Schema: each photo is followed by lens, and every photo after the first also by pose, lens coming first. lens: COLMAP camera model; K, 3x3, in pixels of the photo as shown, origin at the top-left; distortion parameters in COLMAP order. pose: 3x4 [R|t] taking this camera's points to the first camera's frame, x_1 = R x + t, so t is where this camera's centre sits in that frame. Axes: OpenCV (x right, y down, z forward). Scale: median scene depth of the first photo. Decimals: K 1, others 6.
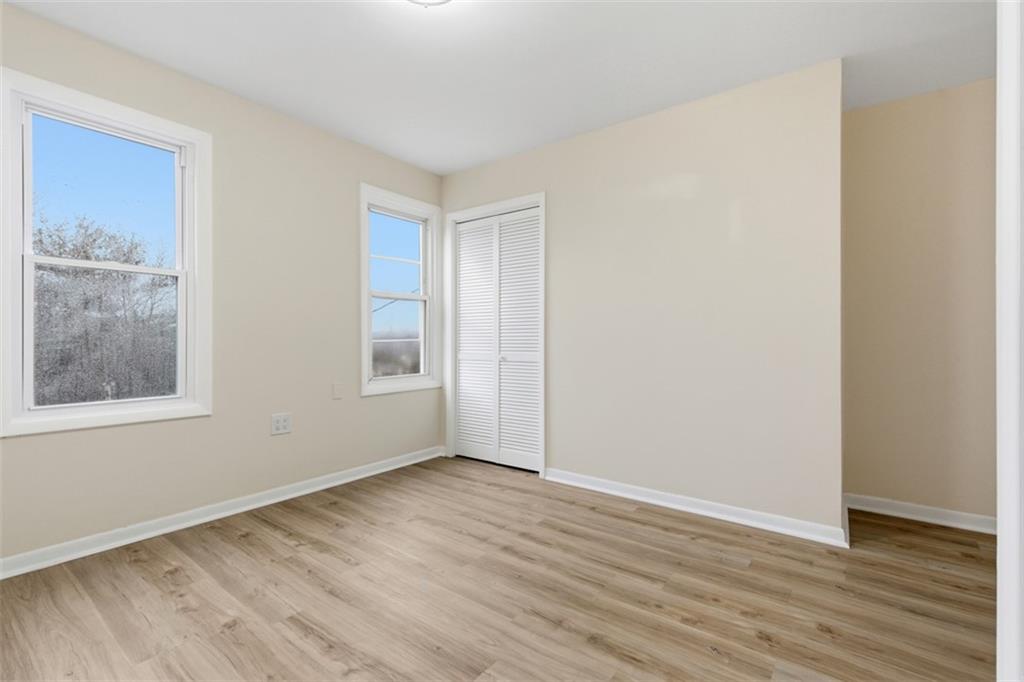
lens RADIAL K [[464.8, 0, 512.7], [0, 464.8, 339.3], [0, 0, 1]] dist [0.014928, 0.001295]
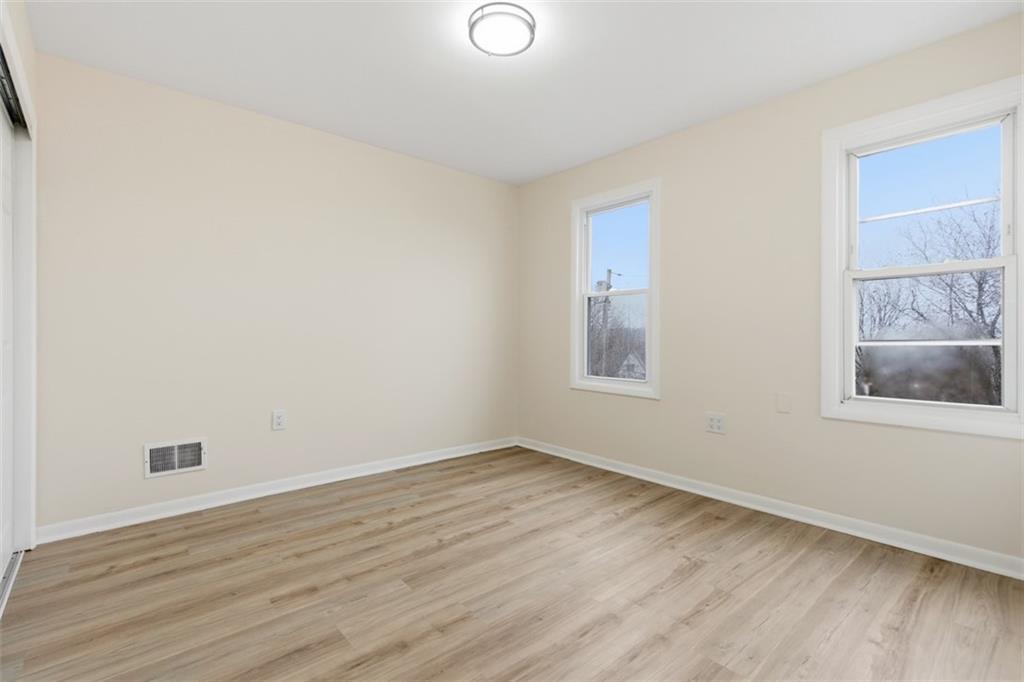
lens RADIAL K [[464.8, 0, 515.0], [0, 464.8, 339.4], [0, 0, 1]] dist [0.014928, 0.001295]
pose [[-0.193423, 0.001035, -0.981115, 0.669769], [-0.006331, 0.999977, 0.002303, -0.000879], [0.981095, 0.006657, -0.193412, 0.873188]]
